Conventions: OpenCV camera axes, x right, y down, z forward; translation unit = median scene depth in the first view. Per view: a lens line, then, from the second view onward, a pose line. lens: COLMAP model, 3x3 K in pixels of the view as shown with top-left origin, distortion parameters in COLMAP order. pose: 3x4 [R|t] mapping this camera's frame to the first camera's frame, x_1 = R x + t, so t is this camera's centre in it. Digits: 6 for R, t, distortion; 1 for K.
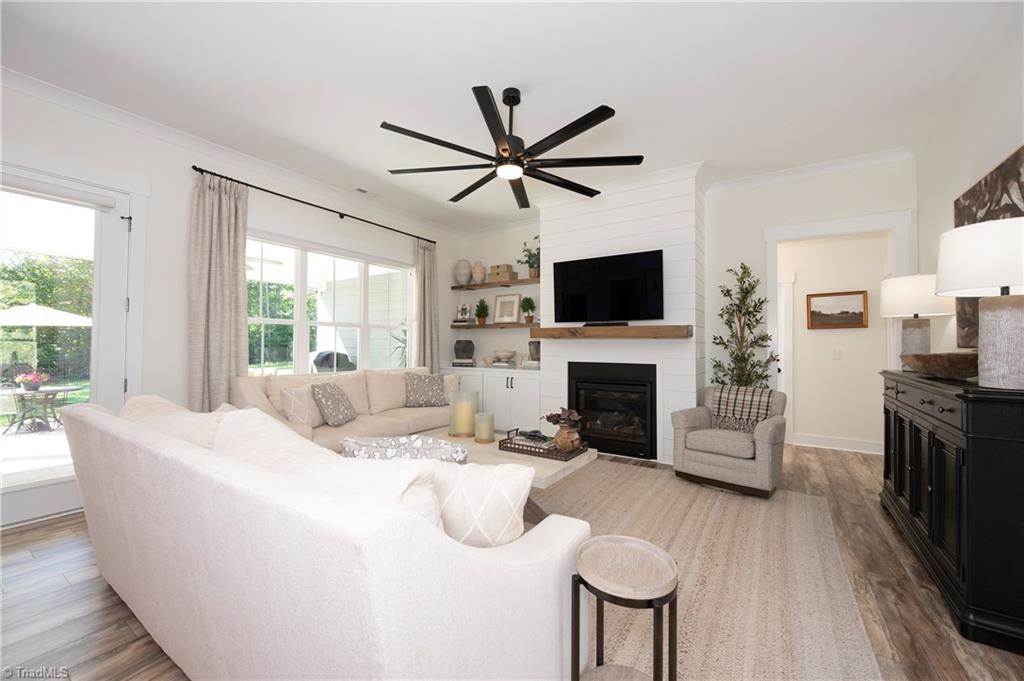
lens RADIAL K [[405.0, 0, 511.5], [0, 405.0, 341.3], [0, 0, 1]] dist [-0.000698, -0.000548]
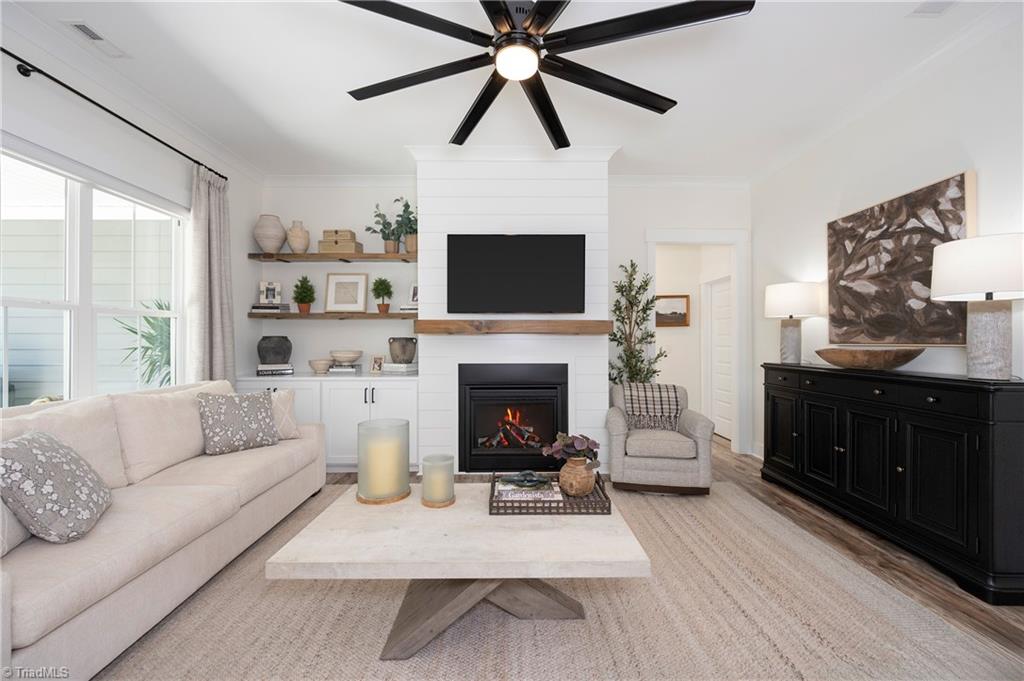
lens RADIAL K [[405.0, 0, 514.2], [0, 405.0, 341.8], [0, 0, 1]] dist [-0.000698, -0.000548]
pose [[0.828430, -0.006225, 0.560057, -0.235297], [-0.000798, 0.999924, 0.012294, -0.002334], [-0.560091, -0.010631, 0.828363, 0.324356]]
